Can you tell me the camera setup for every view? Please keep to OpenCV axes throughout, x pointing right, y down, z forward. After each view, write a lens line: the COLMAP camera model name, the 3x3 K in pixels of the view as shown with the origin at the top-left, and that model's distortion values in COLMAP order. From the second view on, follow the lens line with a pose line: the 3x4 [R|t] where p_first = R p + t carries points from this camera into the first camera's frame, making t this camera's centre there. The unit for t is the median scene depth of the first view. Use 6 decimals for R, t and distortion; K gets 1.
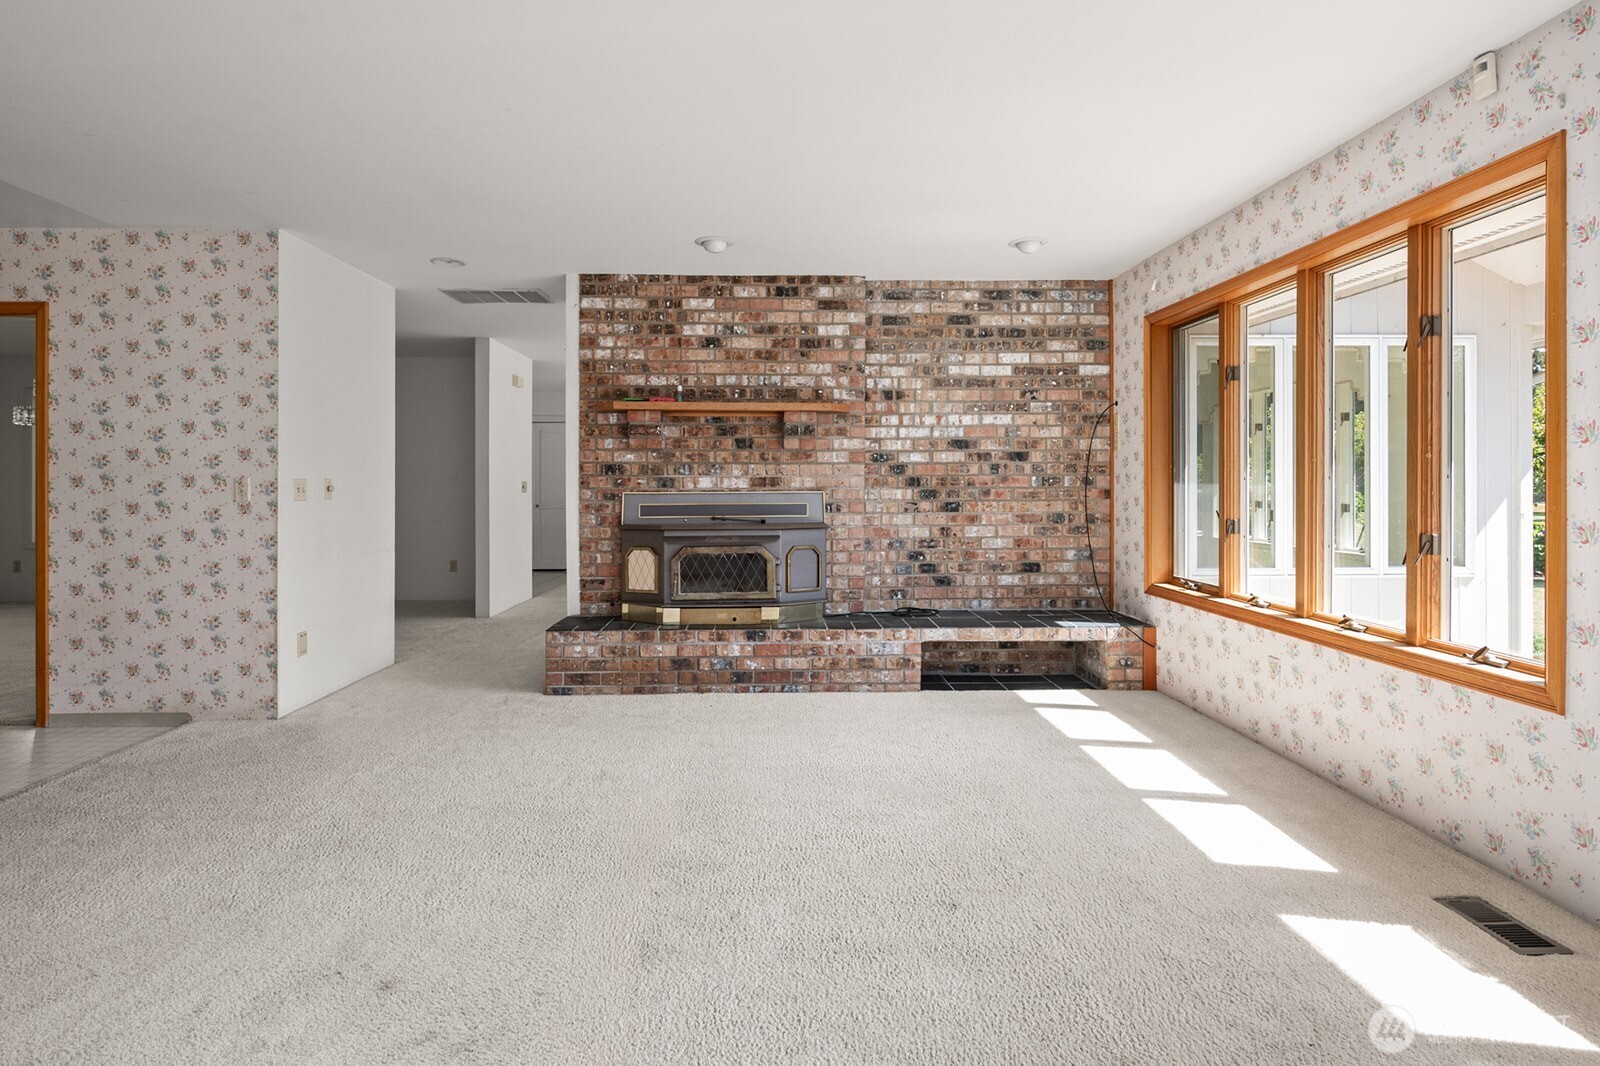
lens RADIAL K [[835.8, 0, 800.0], [0, 835.8, 490.5], [0, 0, 1]] dist [0.005076, -0.005997]
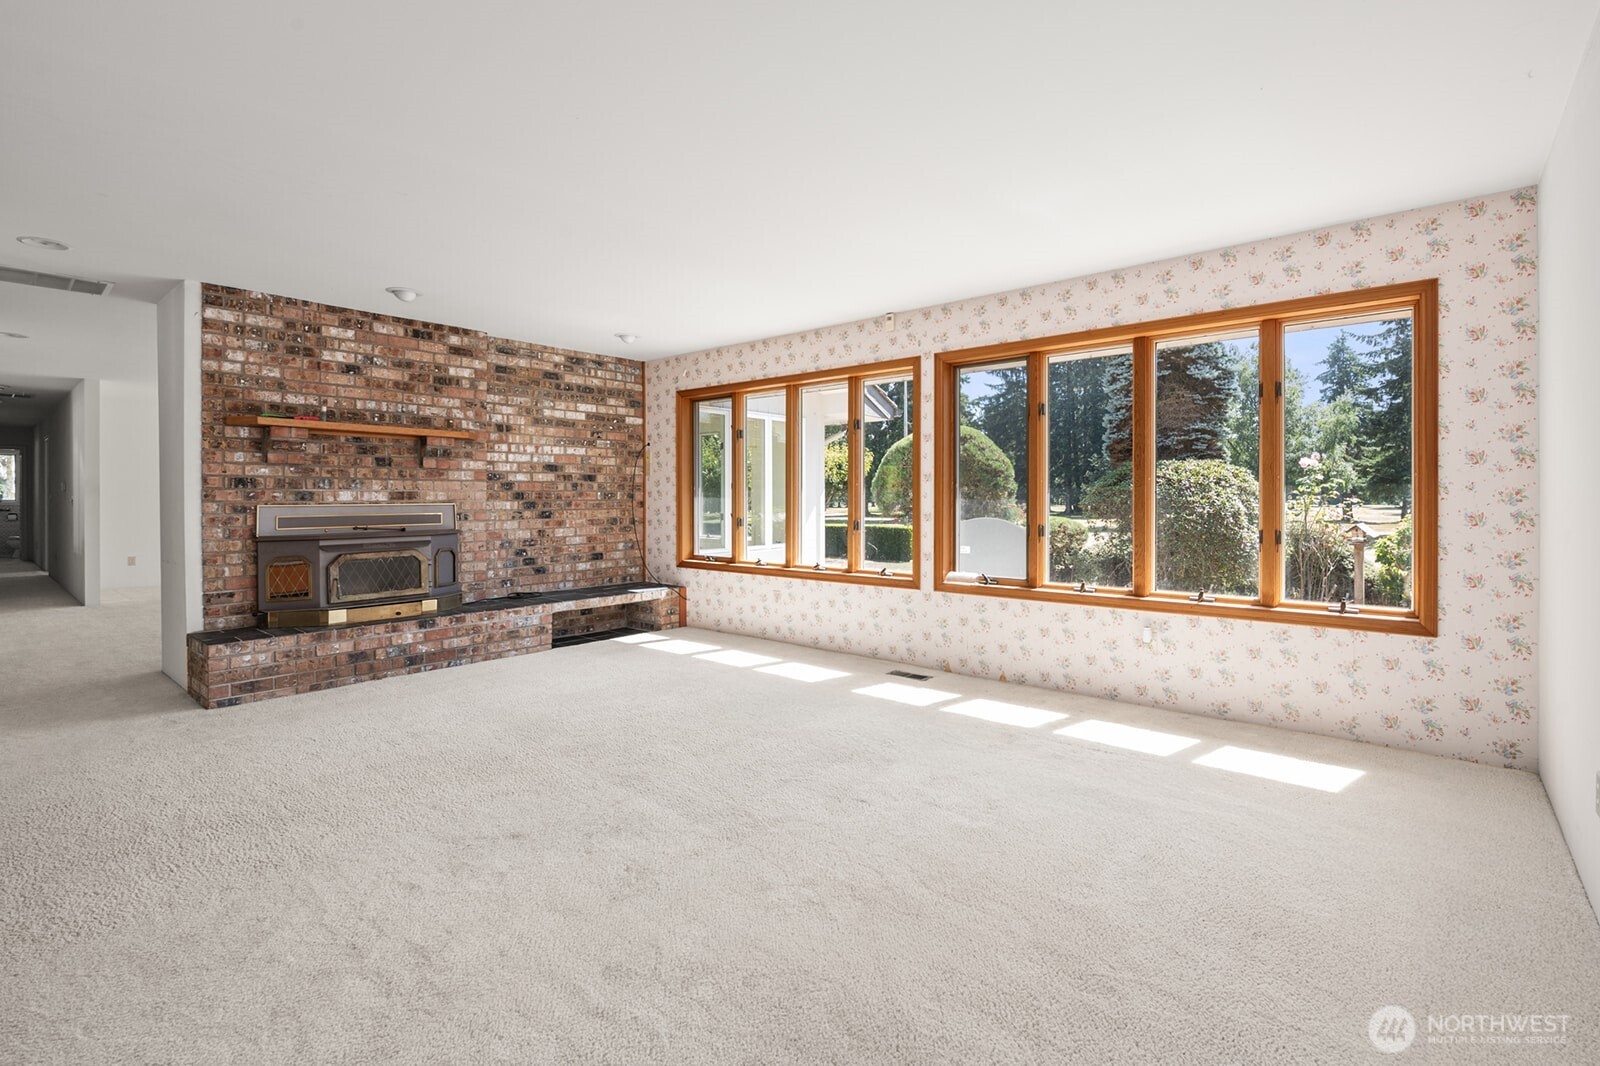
lens RADIAL K [[734.2, 0, 797.9], [0, 734.2, 512.6], [0, 0, 1]] dist [-0.001909, -0.000396]
pose [[0.671128, -0.014000, 0.741209, -0.431776], [0.005279, 0.999887, 0.014106, 0.001861], [-0.741323, -0.005554, 0.671126, -0.092055]]
